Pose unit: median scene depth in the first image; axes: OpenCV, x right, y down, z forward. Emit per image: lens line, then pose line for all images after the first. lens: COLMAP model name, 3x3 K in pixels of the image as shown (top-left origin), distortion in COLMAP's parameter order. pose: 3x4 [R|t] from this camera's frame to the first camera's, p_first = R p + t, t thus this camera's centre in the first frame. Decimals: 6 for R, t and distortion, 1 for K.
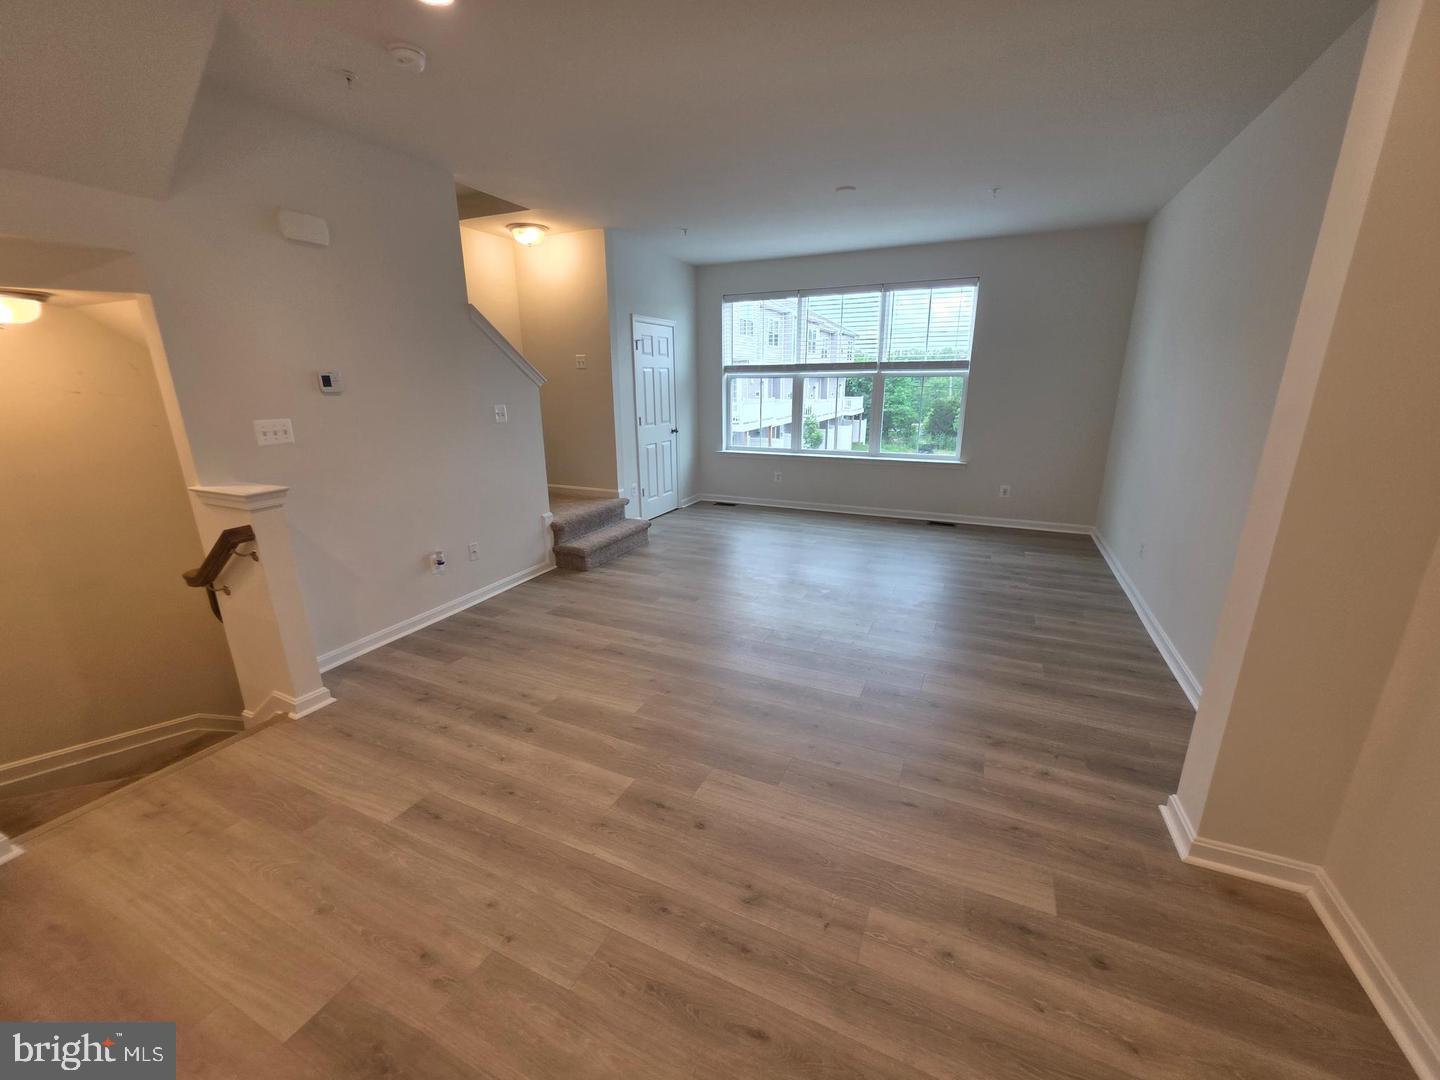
lens RADIAL K [[582.8, 0, 720.0], [0, 582.8, 540.0], [0, 0, 1]] dist [0.000857, 0.011519]
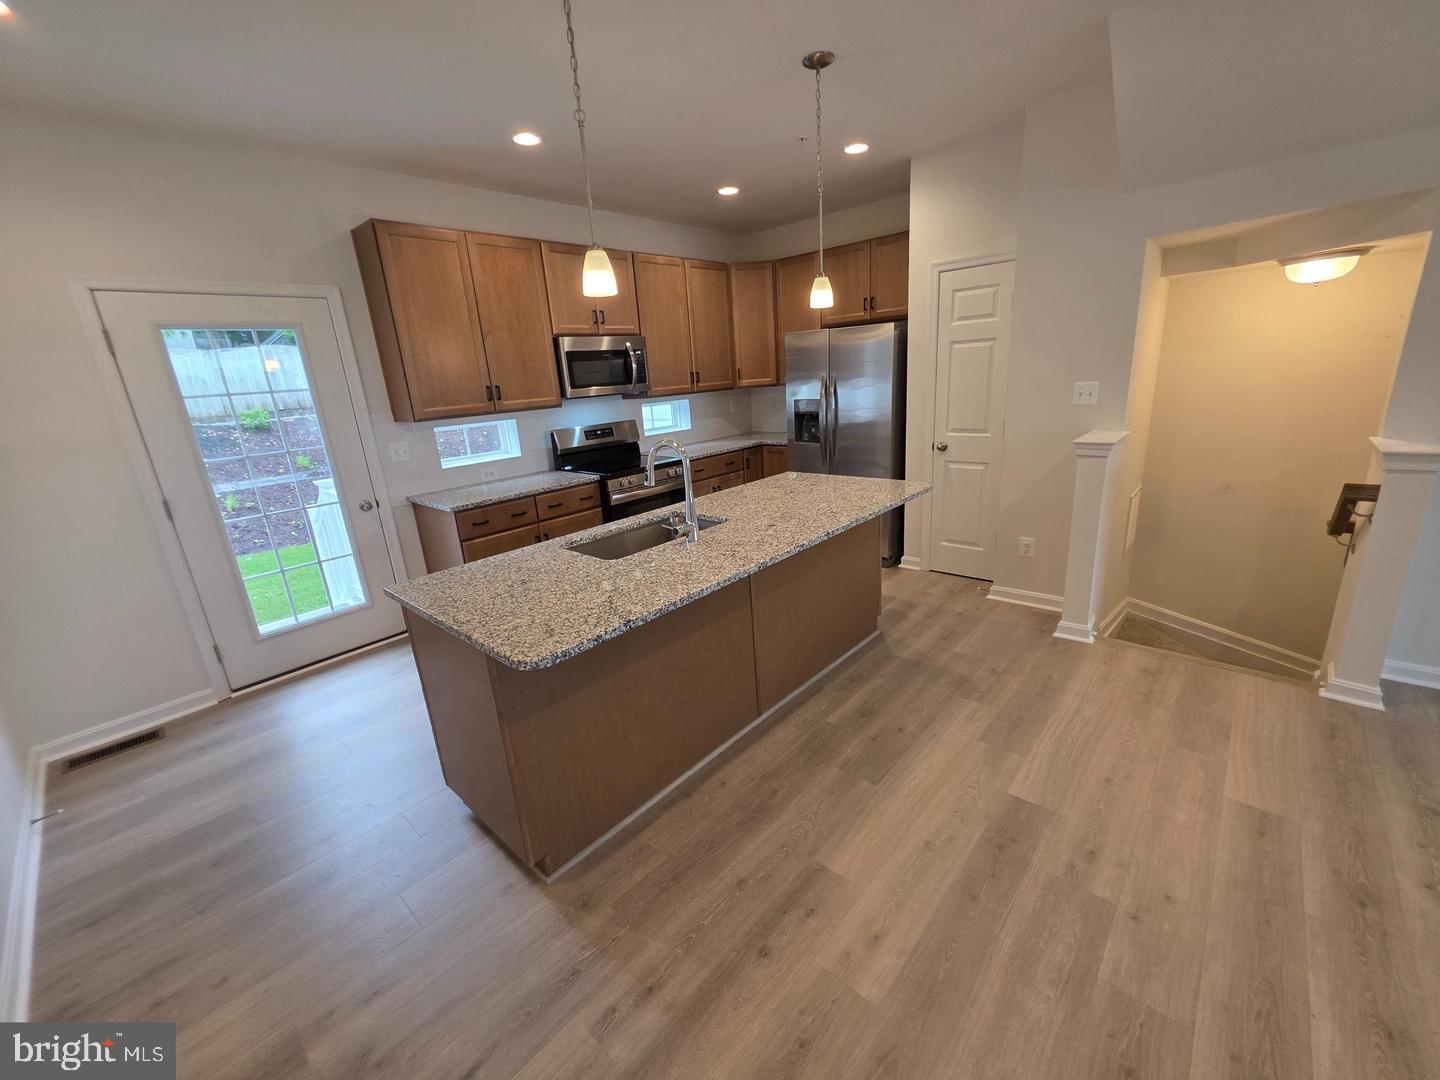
lens RADIAL K [[582.8, 0, 720.0], [0, 582.8, 540.0], [0, 0, 1]] dist [0.000857, 0.011519]
pose [[-0.300231, 0.293444, -0.907608, 0.385354], [-0.192273, 0.913355, 0.358905, -0.083487], [0.934287, 0.282263, -0.217797, 0.263132]]
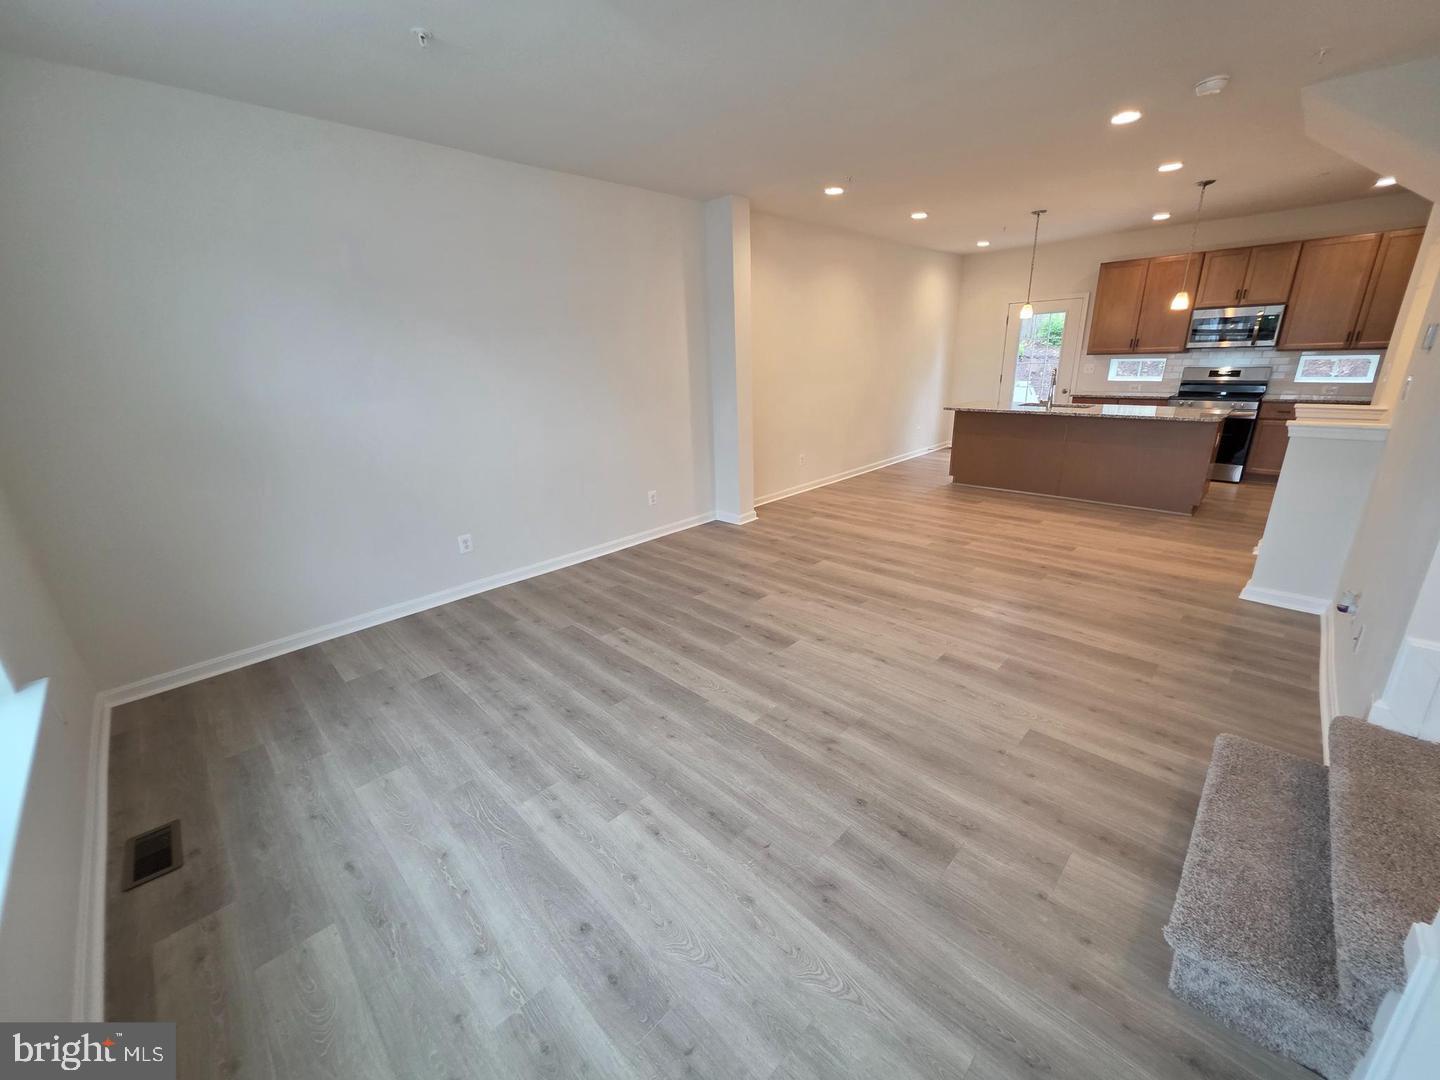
lens RADIAL K [[582.8, 0, 720.0], [0, 582.8, 540.0], [0, 0, 1]] dist [0.000857, 0.011519]
pose [[-0.941341, -0.071151, 0.329872, -0.012556], [0.124972, 0.834516, 0.536624, -0.780521], [-0.313465, 0.546370, -0.776672, 2.720347]]
